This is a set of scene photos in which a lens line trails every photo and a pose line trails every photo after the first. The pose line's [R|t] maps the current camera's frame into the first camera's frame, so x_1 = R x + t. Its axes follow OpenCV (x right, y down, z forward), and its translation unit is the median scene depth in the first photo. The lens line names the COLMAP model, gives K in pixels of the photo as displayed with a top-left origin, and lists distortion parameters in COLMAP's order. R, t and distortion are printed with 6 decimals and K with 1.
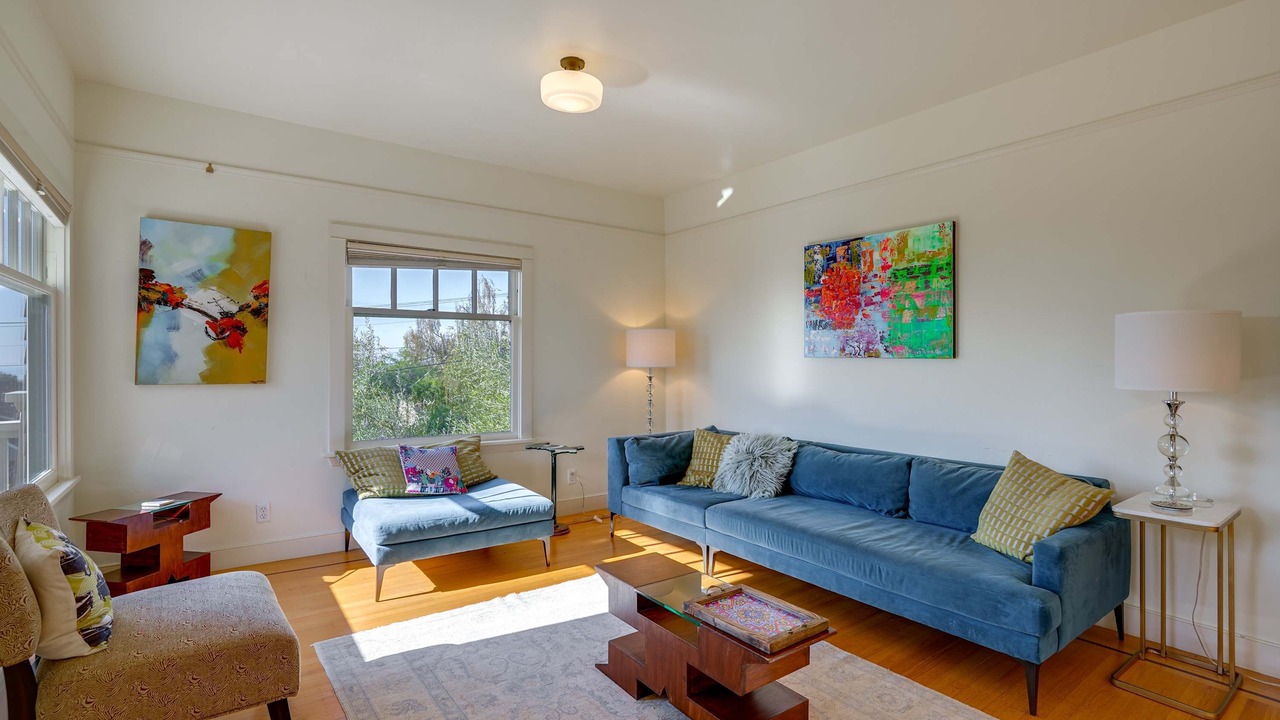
lens RADIAL K [[598.6, 0, 641.9], [0, 598.6, 356.0], [0, 0, 1]] dist [-0.021172, 0.002916]
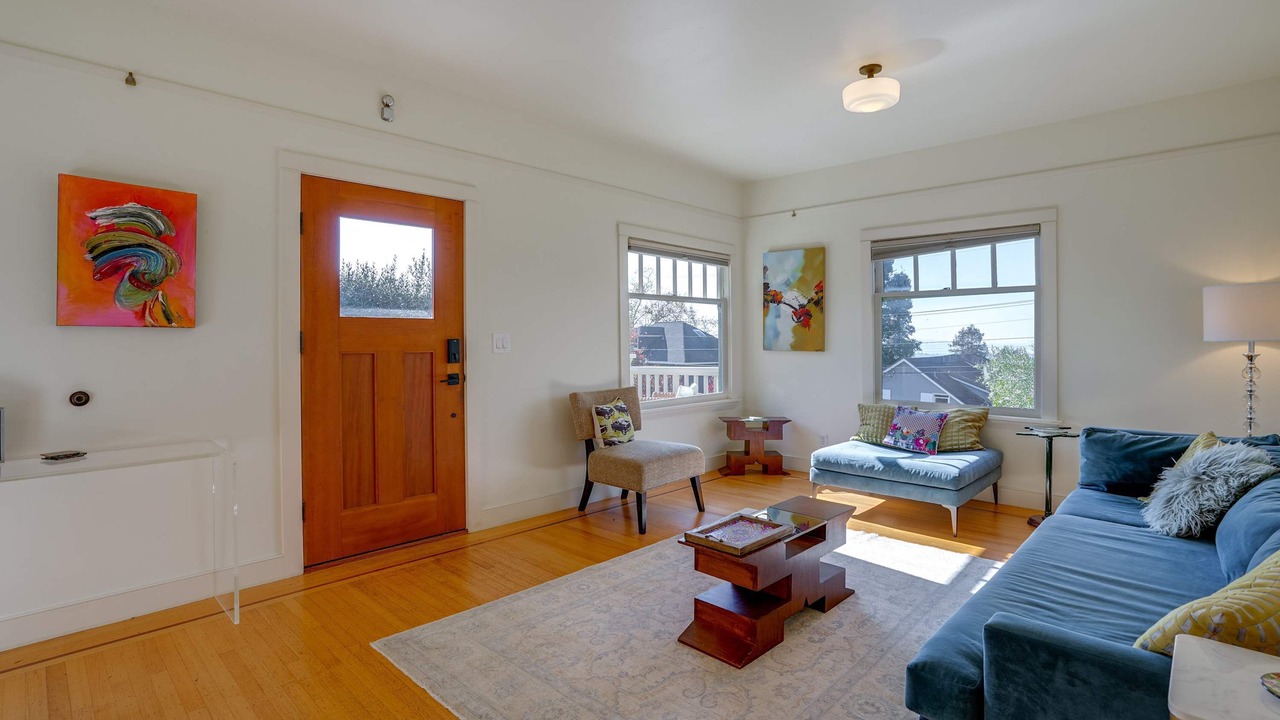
lens RADIAL K [[598.6, 0, 654.8], [0, 598.6, 337.2], [0, 0, 1]] dist [-0.021172, 0.002916]
pose [[0.198022, -0.007964, -0.980165, 0.757924], [0.007913, 0.999947, -0.006526, 0.018579], [0.980166, -0.006464, 0.198075, 0.321032]]
